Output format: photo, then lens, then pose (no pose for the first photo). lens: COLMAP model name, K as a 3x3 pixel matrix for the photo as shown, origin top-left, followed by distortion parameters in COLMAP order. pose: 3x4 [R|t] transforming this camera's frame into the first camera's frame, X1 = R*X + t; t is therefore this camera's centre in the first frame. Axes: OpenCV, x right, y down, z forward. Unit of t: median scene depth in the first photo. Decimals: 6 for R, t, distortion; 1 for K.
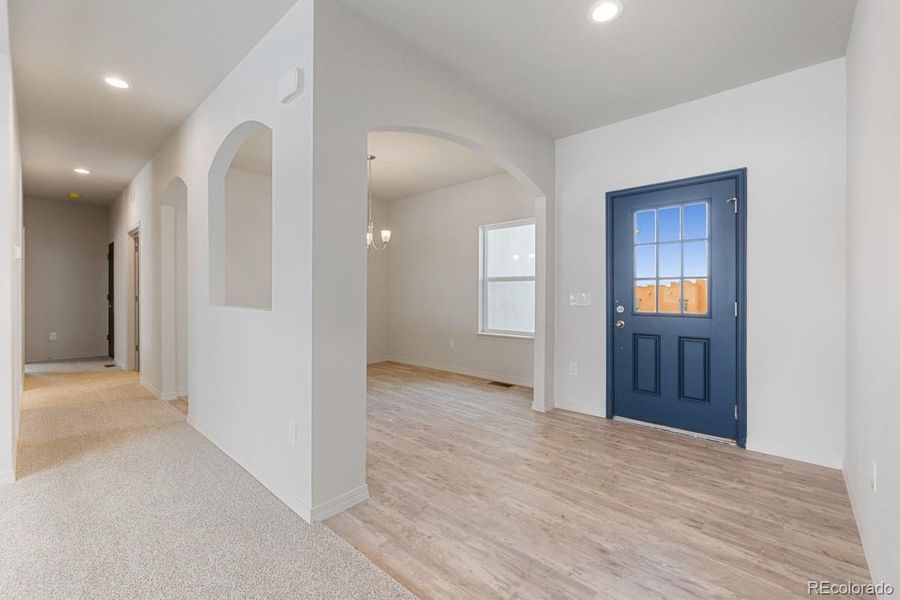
lens RADIAL K [[378.4, 0, 450.0], [0, 378.4, 300.0], [0, 0, 1]] dist [0.000421, 0.000206]
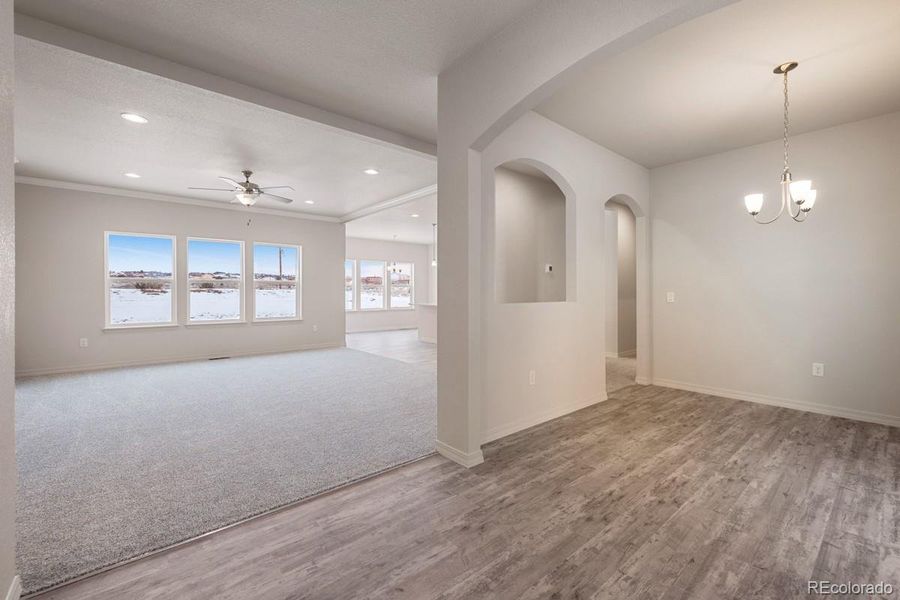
lens RADIAL K [[378.4, 0, 450.0], [0, 378.4, 300.0], [0, 0, 1]] dist [0.000421, 0.000206]
pose [[-0.133124, 0.020120, -0.990895, 0.723262], [-0.018349, 0.999573, 0.022761, -0.013787], [0.990930, 0.021212, -0.132698, 0.844344]]
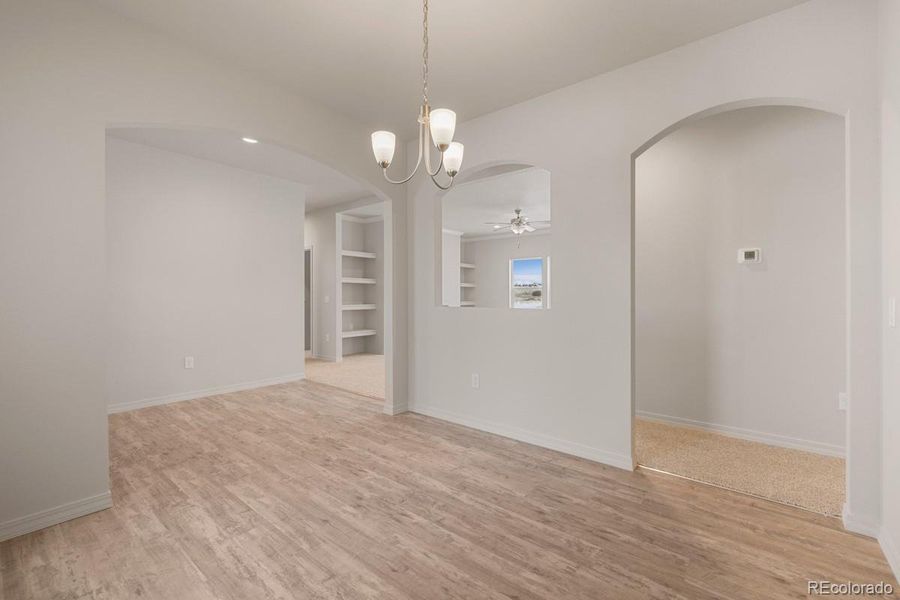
lens RADIAL K [[385.2, 0, 450.0], [0, 385.2, 300.0], [0, 0, 1]] dist [0.000580, -0.000066]
pose [[-0.998768, -0.001403, -0.049594, -0.336792], [-0.002759, 0.999624, 0.027281, -0.036905], [0.049537, 0.027384, -0.998397, 2.156852]]
